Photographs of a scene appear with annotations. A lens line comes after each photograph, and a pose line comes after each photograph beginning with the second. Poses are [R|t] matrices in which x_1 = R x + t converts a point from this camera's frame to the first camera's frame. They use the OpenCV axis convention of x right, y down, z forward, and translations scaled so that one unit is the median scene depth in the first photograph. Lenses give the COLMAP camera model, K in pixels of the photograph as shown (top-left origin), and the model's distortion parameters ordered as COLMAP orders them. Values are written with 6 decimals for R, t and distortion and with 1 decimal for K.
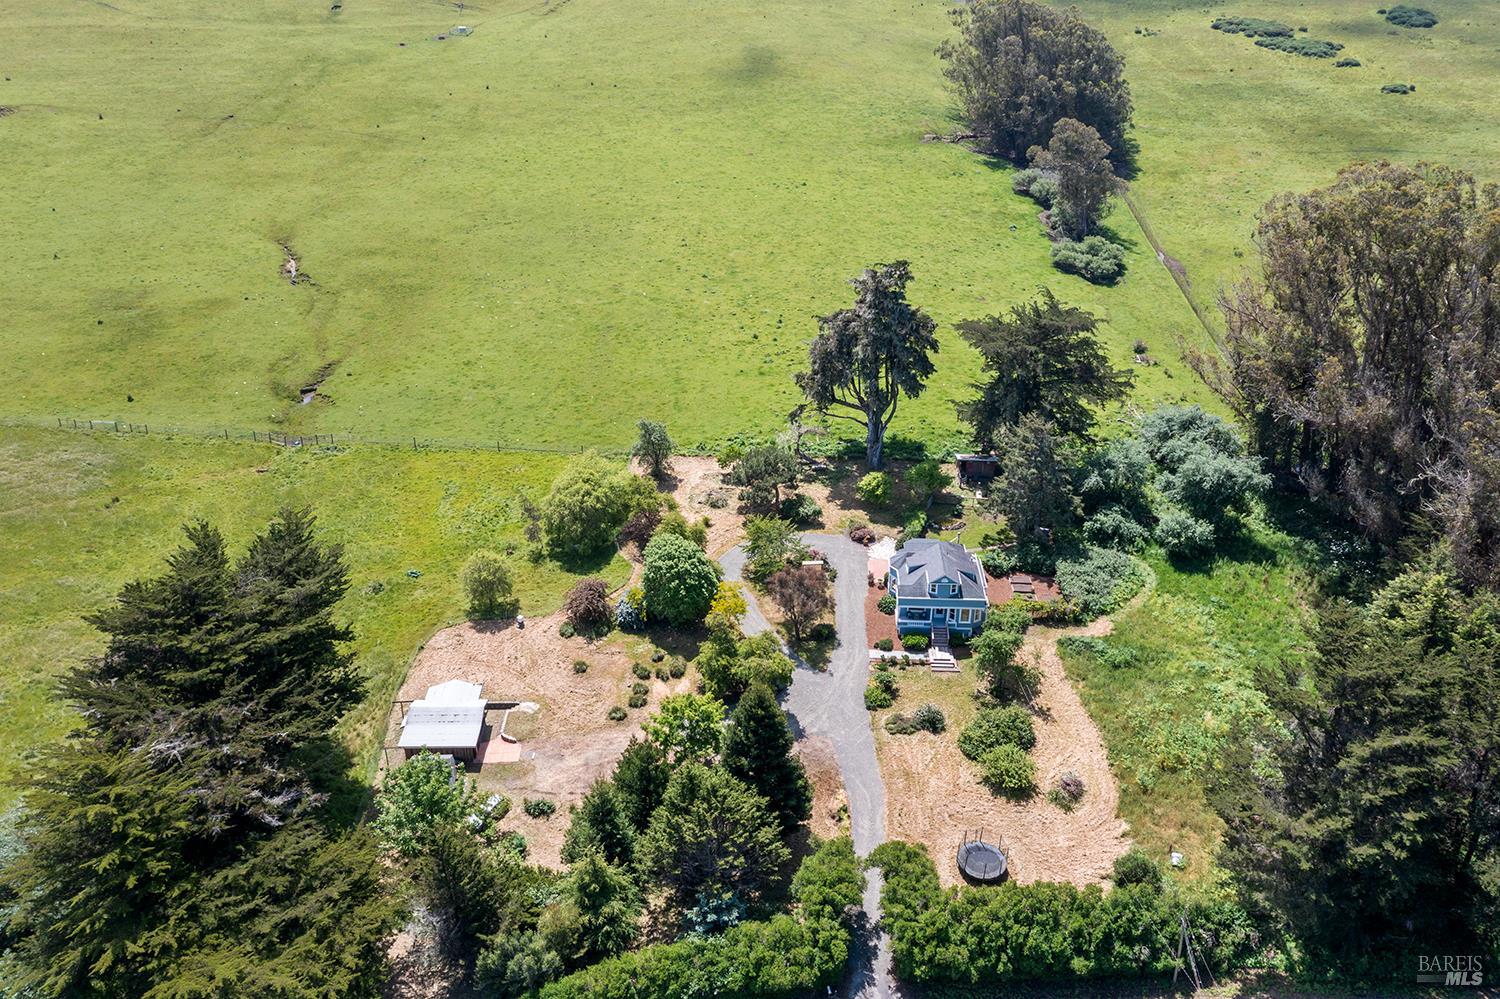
lens RADIAL K [[1171.8, 0, 754.8], [0, 1171.8, 465.8], [0, 0, 1]] dist [-0.008945, -0.000747]
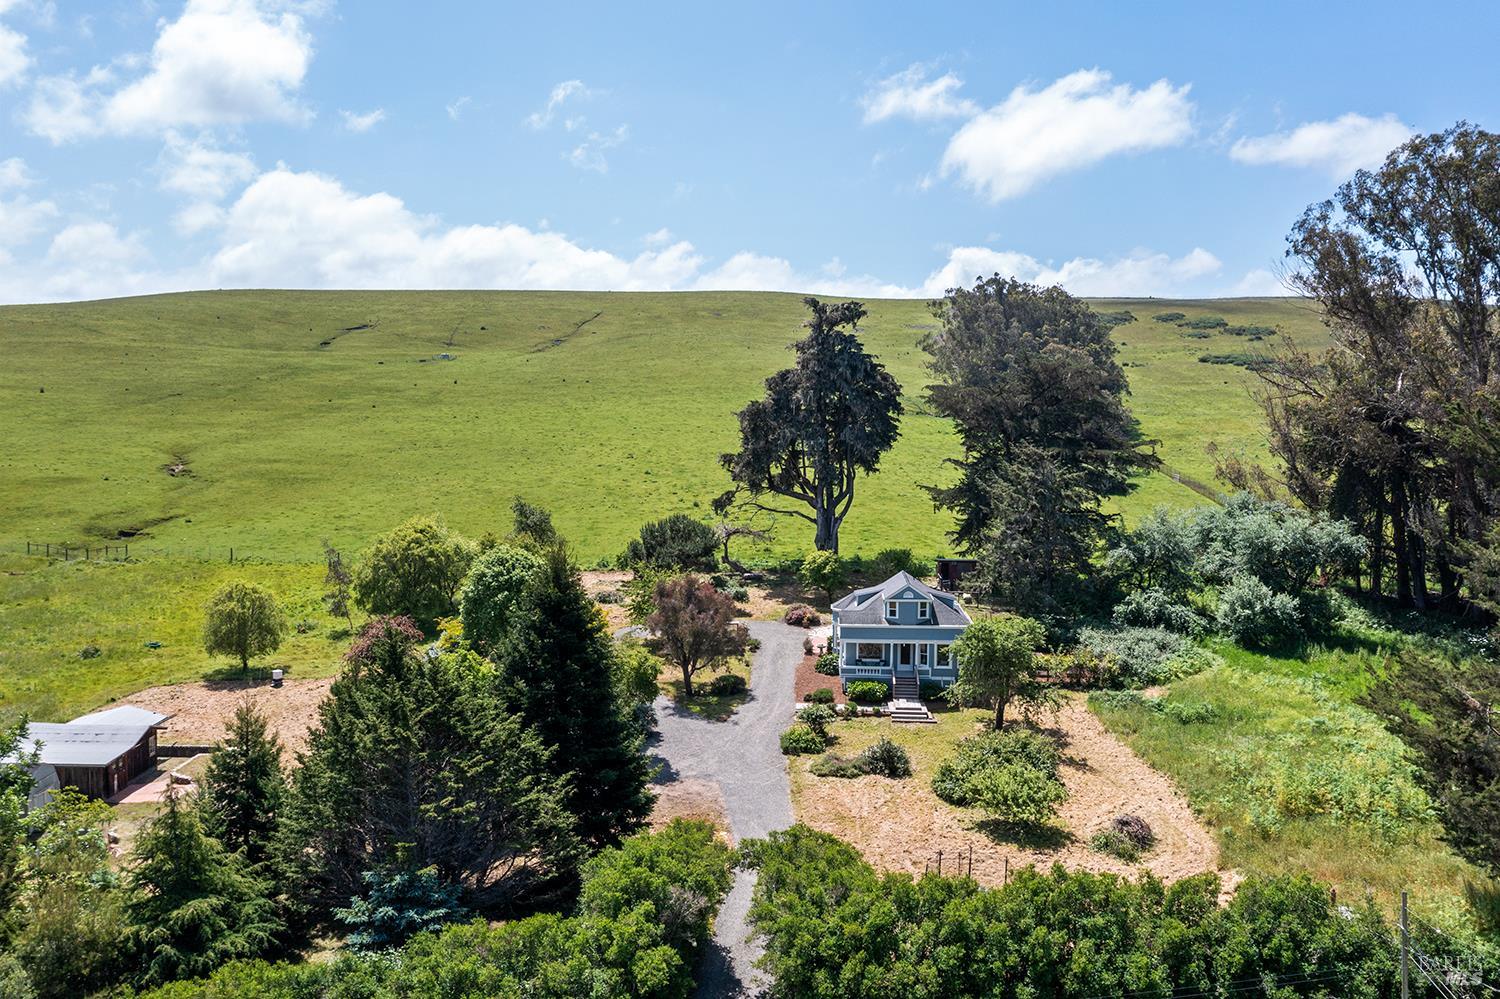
lens RADIAL K [[1170.4, 0, 750.0], [0, 1170.4, 499.5], [0, 0, 1]] dist [-0.008747, 0.000953]
pose [[0.999888, 0.007040, -0.013189, 0.064710], [-0.011159, 0.938546, -0.344973, 0.222333], [0.009950, 0.345082, 0.938520, 0.288900]]
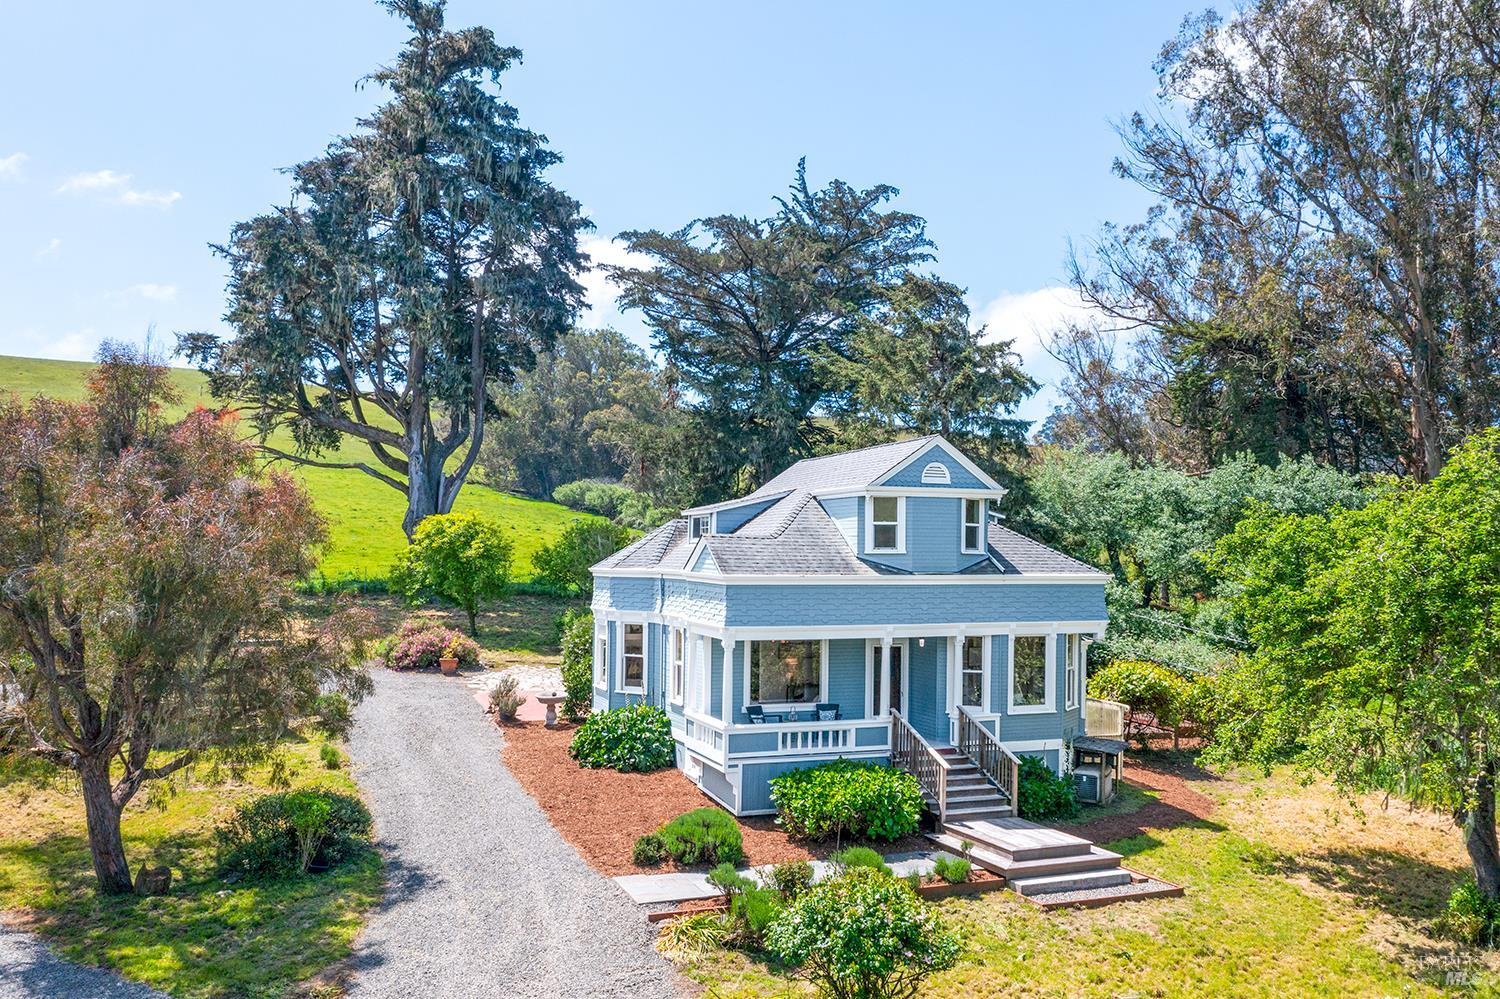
lens RADIAL K [[1189.3, 0, 754.6], [0, 1189.3, 560.2], [0, 0, 1]] dist [-0.013036, -0.005262]
pose [[0.903601, 0.010575, 0.428245, 0.037409], [0.165619, 0.913333, -0.372012, 0.146393], [-0.395065, 0.407076, 0.823537, 0.683595]]
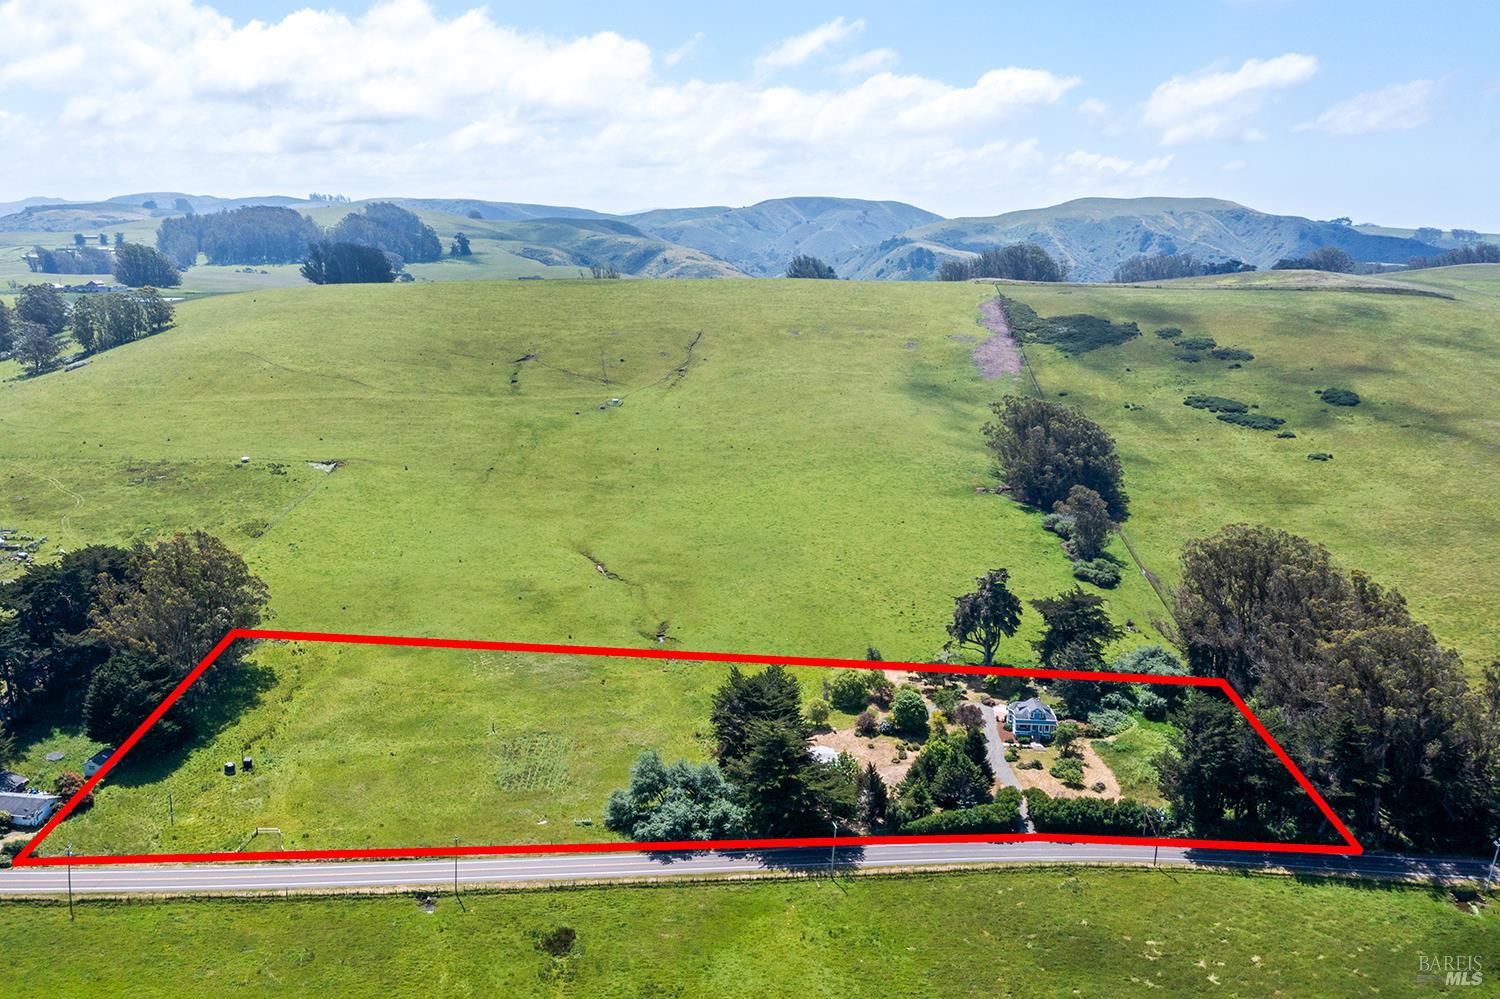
lens RADIAL K [[1318.6, 0, 635.2], [0, 1318.6, 545.2], [0, 0, 1]] dist [-0.006646, 0.012337]
pose [[0.998056, 0.014601, -0.060593, -0.357358], [-0.026360, 0.979831, -0.198081, 0.243228], [0.056479, 0.199293, 0.978311, -1.221108]]
